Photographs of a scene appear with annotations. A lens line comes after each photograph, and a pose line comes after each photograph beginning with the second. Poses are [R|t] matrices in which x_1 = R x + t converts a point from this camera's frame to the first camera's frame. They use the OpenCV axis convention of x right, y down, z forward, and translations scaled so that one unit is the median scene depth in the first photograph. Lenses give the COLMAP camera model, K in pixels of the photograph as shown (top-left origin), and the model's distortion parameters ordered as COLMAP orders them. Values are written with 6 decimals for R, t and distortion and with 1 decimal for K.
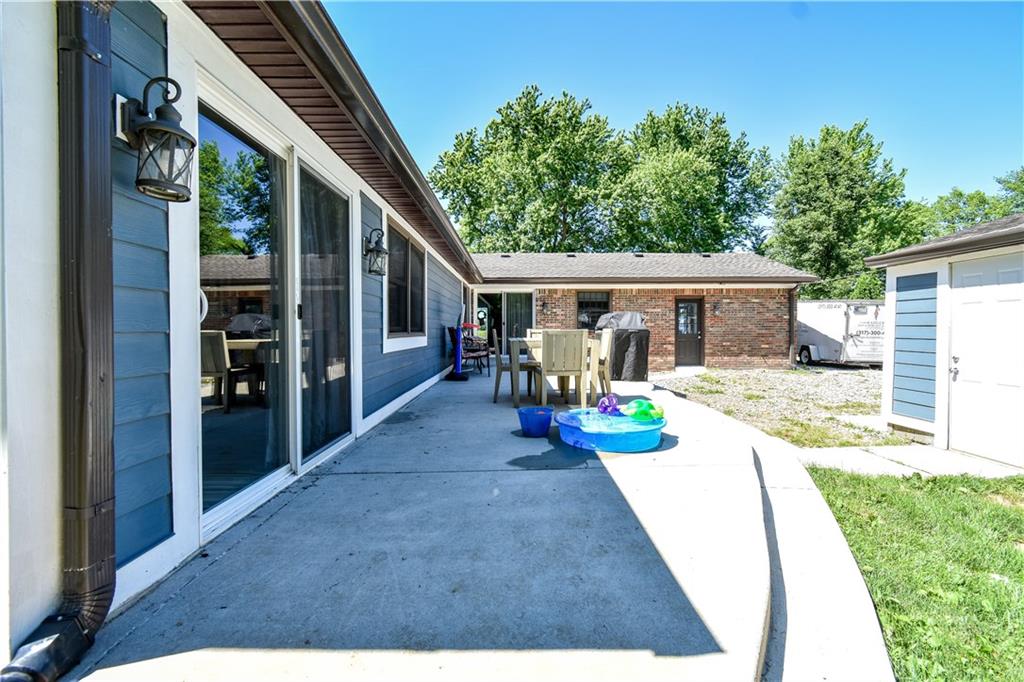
lens RADIAL K [[448.0, 0, 513.4], [0, 448.0, 339.8], [0, 0, 1]] dist [0.007714, -0.004492]
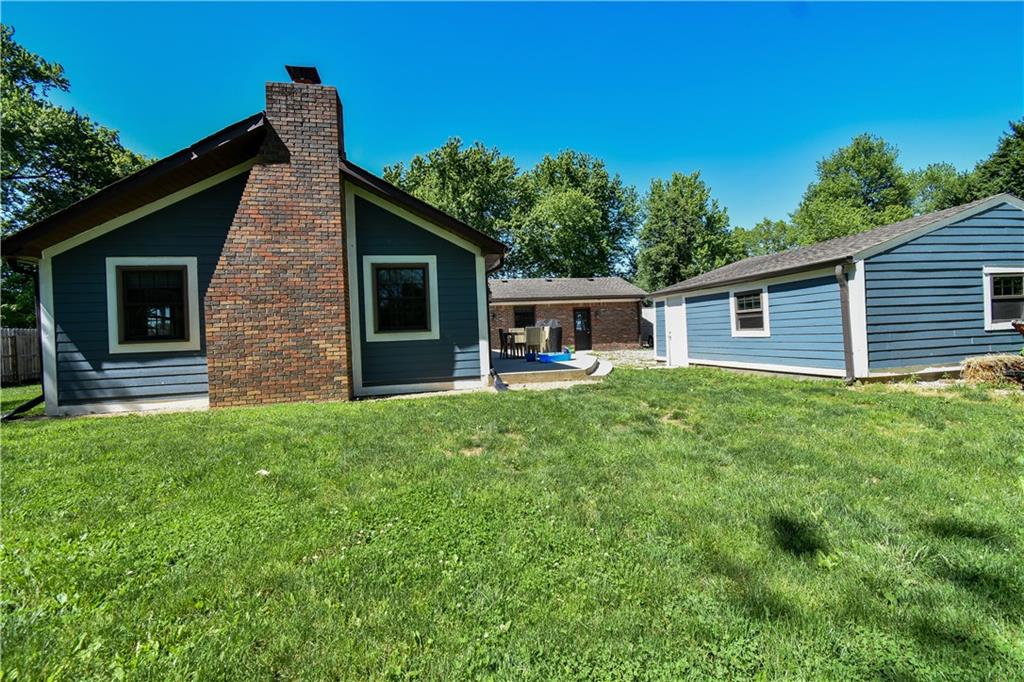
lens RADIAL K [[448.0, 0, 510.4], [0, 448.0, 335.6], [0, 0, 1]] dist [0.007714, -0.004492]
pose [[0.978728, -0.042438, 0.200727, -0.079596], [0.047530, 0.998657, -0.020613, 0.010784], [-0.199583, 0.029716, 0.979430, -0.224309]]
